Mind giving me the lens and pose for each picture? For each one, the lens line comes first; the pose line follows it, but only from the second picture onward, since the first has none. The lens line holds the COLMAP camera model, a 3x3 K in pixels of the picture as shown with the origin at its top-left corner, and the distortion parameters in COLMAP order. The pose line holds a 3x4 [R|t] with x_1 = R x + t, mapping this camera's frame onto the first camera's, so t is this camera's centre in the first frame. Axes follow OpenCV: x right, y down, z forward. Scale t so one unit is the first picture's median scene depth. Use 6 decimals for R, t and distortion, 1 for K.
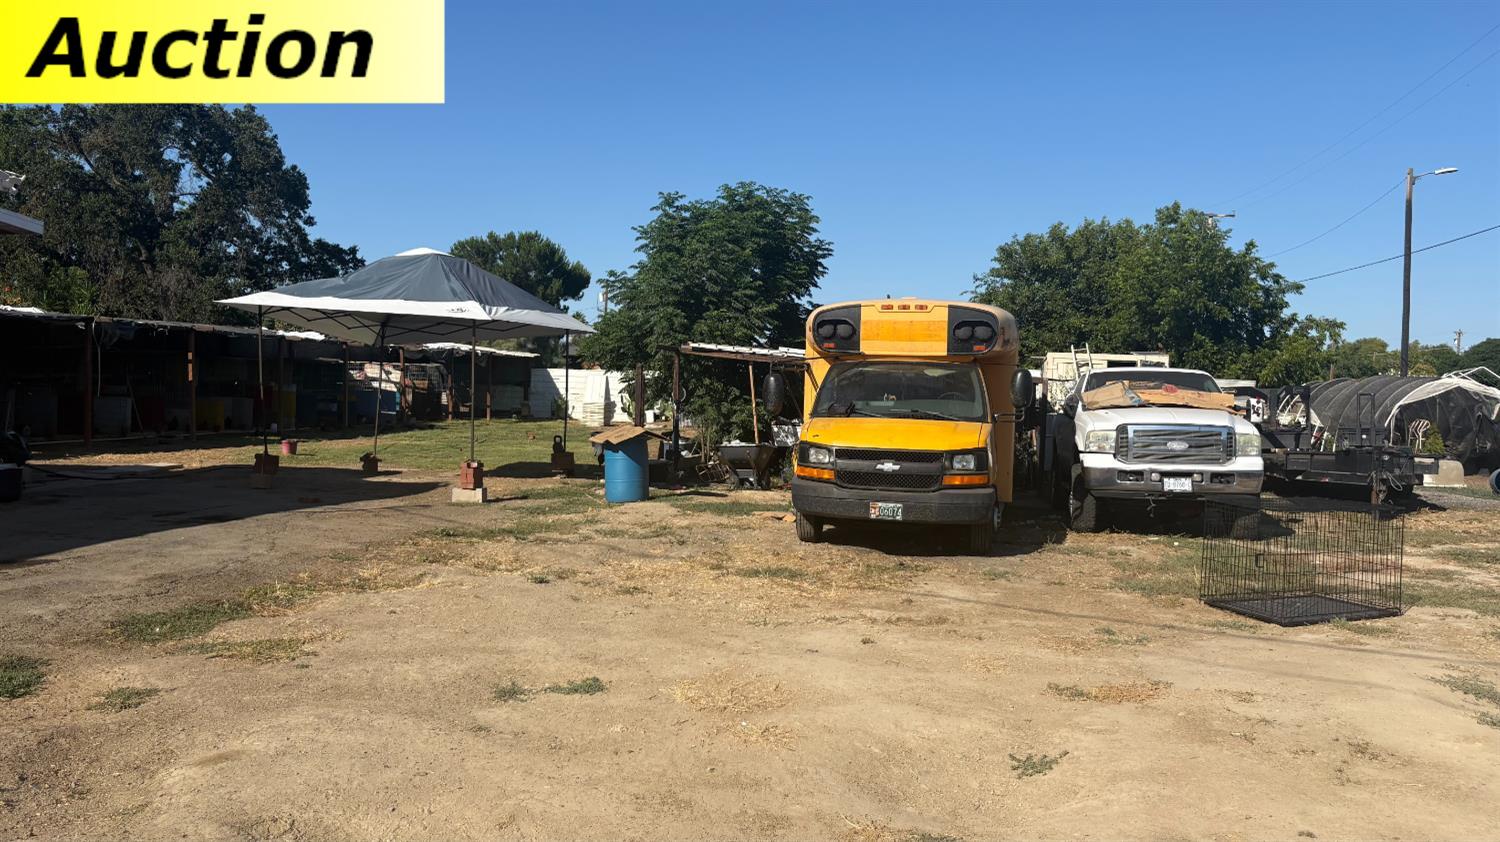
lens RADIAL K [[1140.5, 0, 744.8], [0, 1140.5, 408.4], [0, 0, 1]] dist [0.055548, -0.060635]
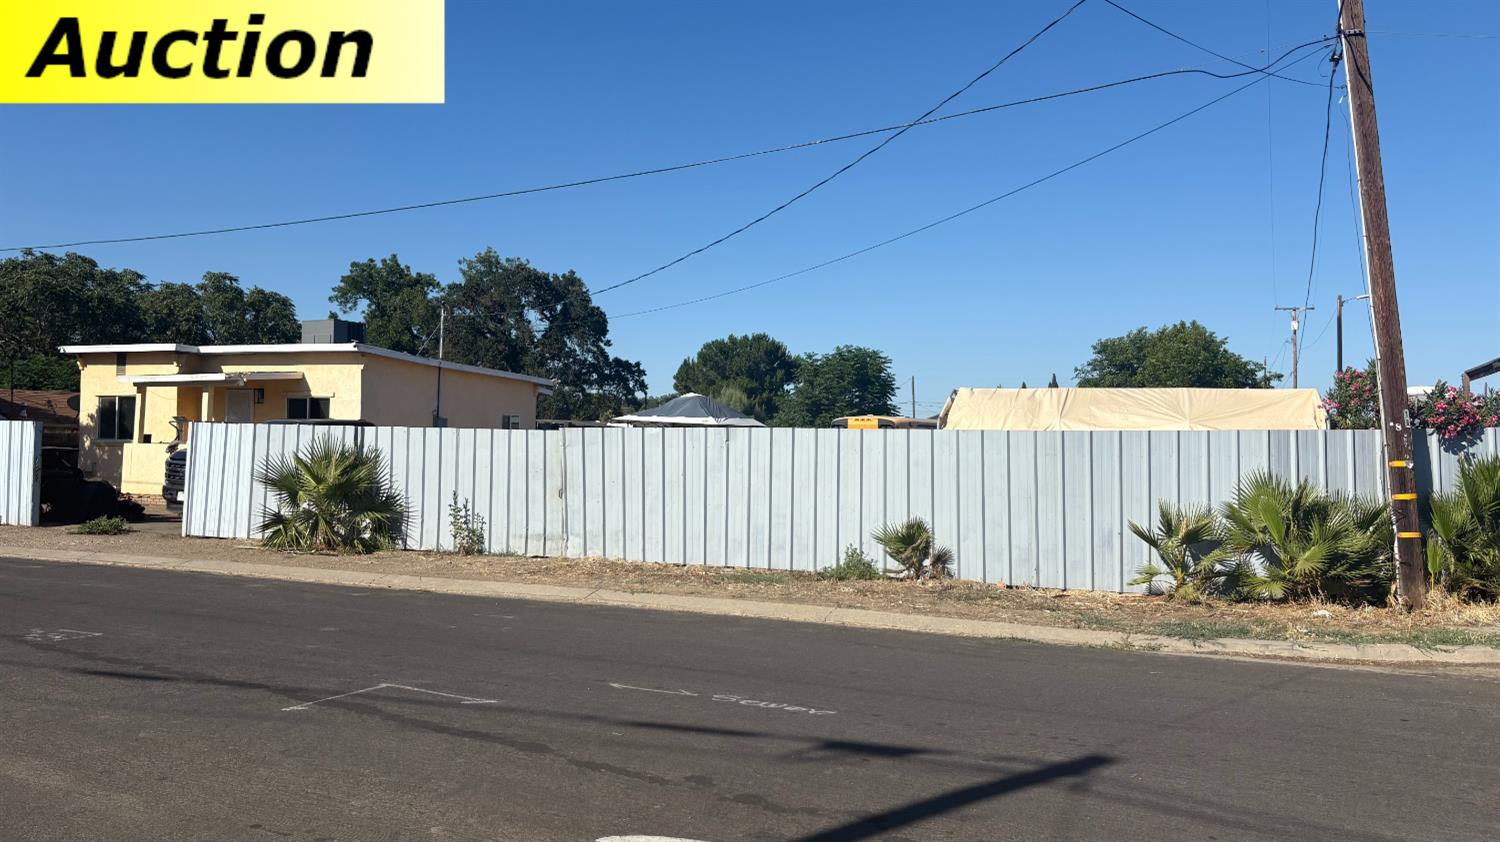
lens RADIAL K [[1140.5, 0, 744.8], [0, 1140.5, 408.4], [0, 0, 1]] dist [0.055548, -0.060635]
pose [[0.977669, -0.022436, -0.208949, 0.144012], [0.009720, 0.998048, -0.061686, 0.017149], [0.209925, 0.058278, 0.975979, -0.577014]]
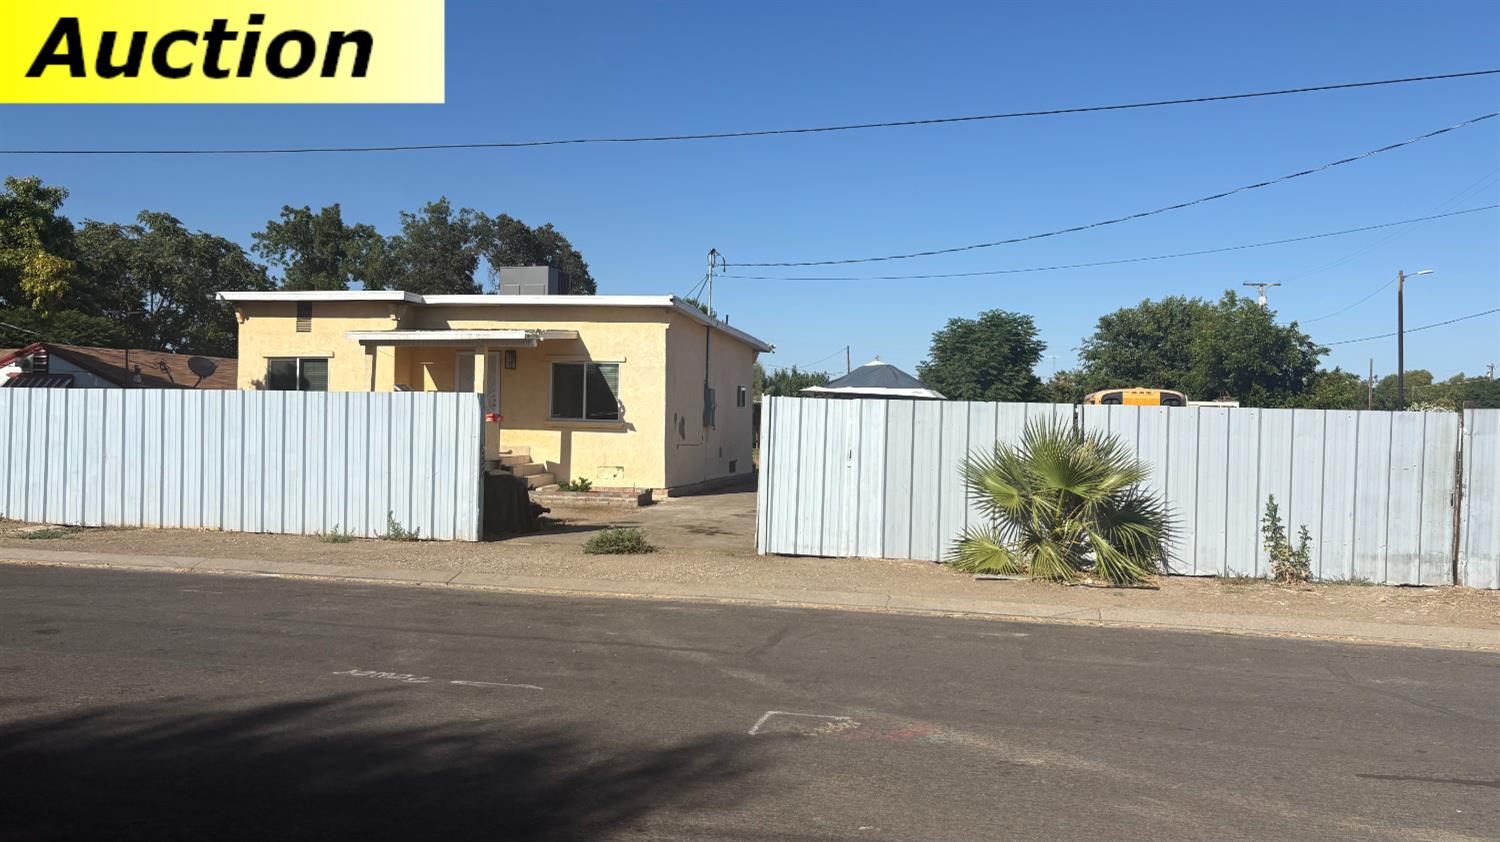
lens RADIAL K [[1128.8, 0, 760.2], [0, 1128.8, 426.0], [0, 0, 1]] dist [0.050556, -0.055113]
pose [[0.999517, -0.012696, -0.028373, -0.205551], [0.012210, 0.999777, -0.017226, 0.004639], [0.028585, 0.016871, 0.999449, -0.485950]]
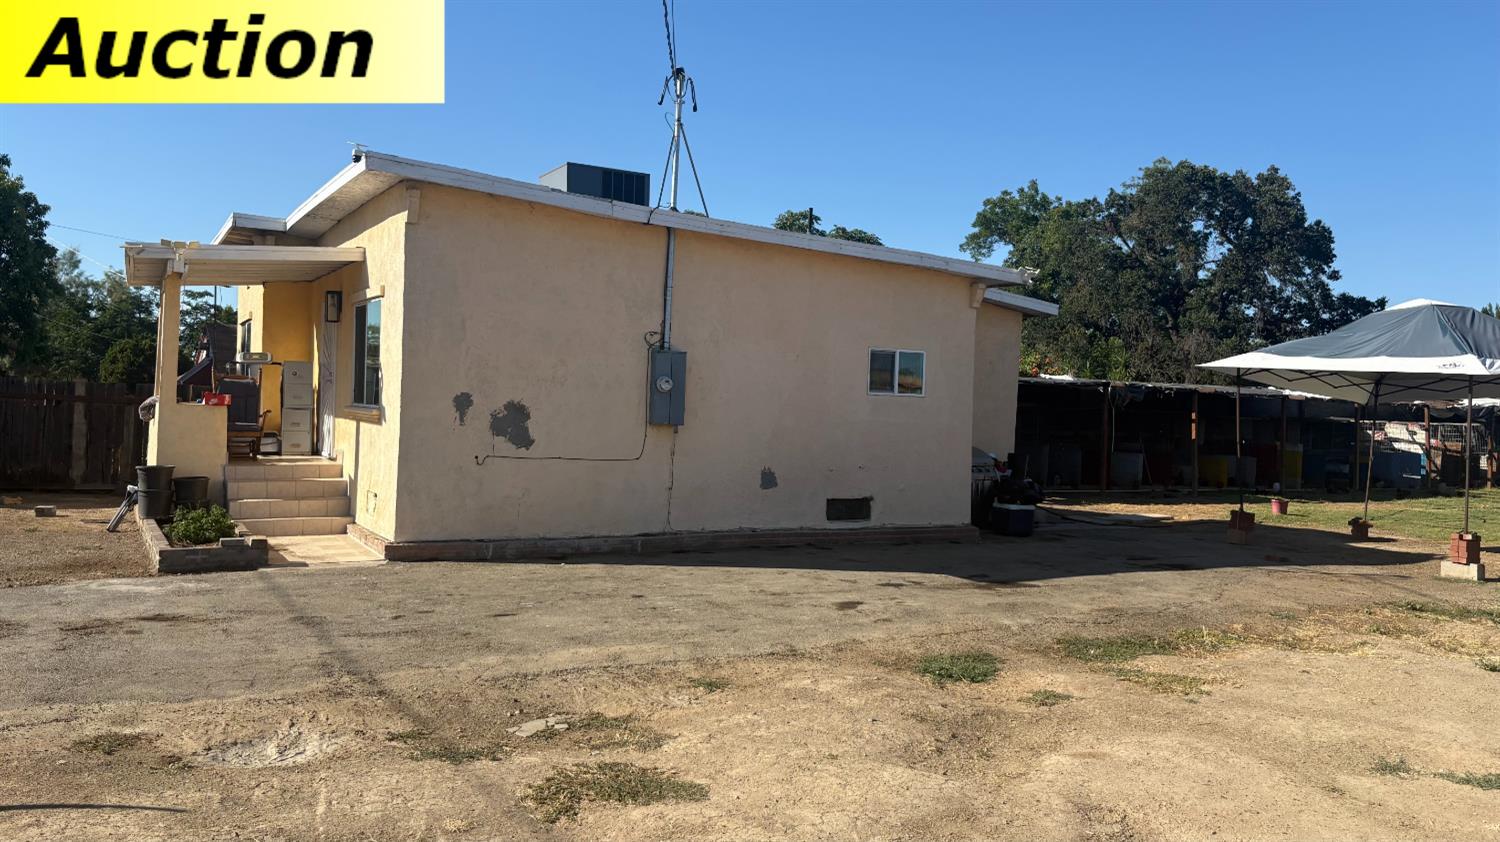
lens RADIAL K [[1140.5, 0, 744.8], [0, 1140.5, 408.4], [0, 0, 1]] dist [0.055548, -0.060635]
pose [[0.663541, -0.009123, -0.748084, 0.024454], [-0.029261, 0.998844, -0.038136, 0.000026], [0.747568, 0.047194, 0.662507, -0.008853]]
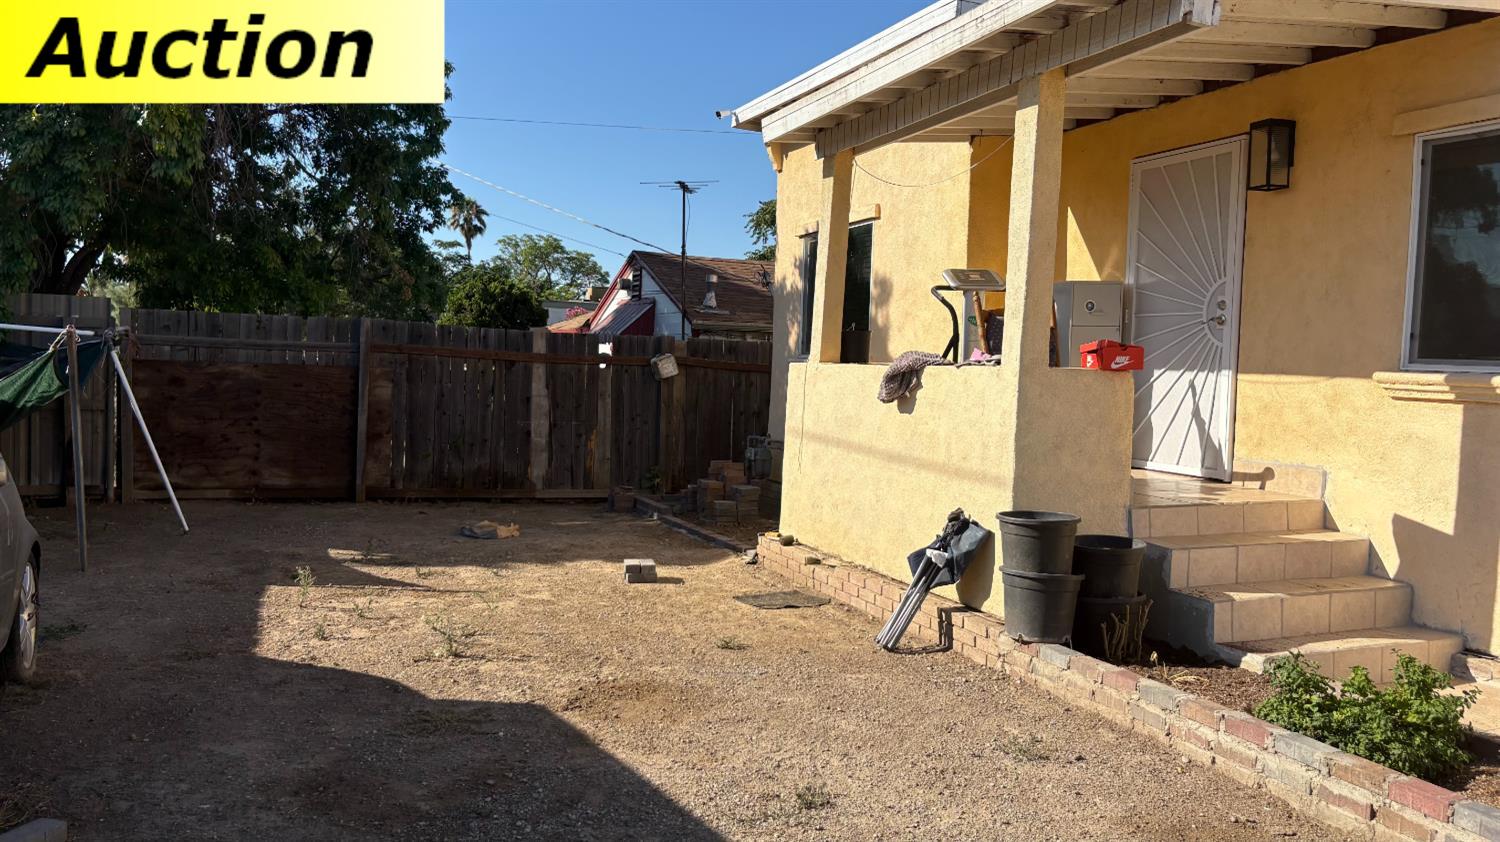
lens RADIAL K [[1140.5, 0, 744.8], [0, 1140.5, 408.4], [0, 0, 1]] dist [0.055548, -0.060635]
pose [[0.557238, 0.020576, -0.830098, -0.241637], [-0.033392, 0.999440, 0.002358, -0.003306], [0.829681, 0.026405, 0.557612, -0.023752]]
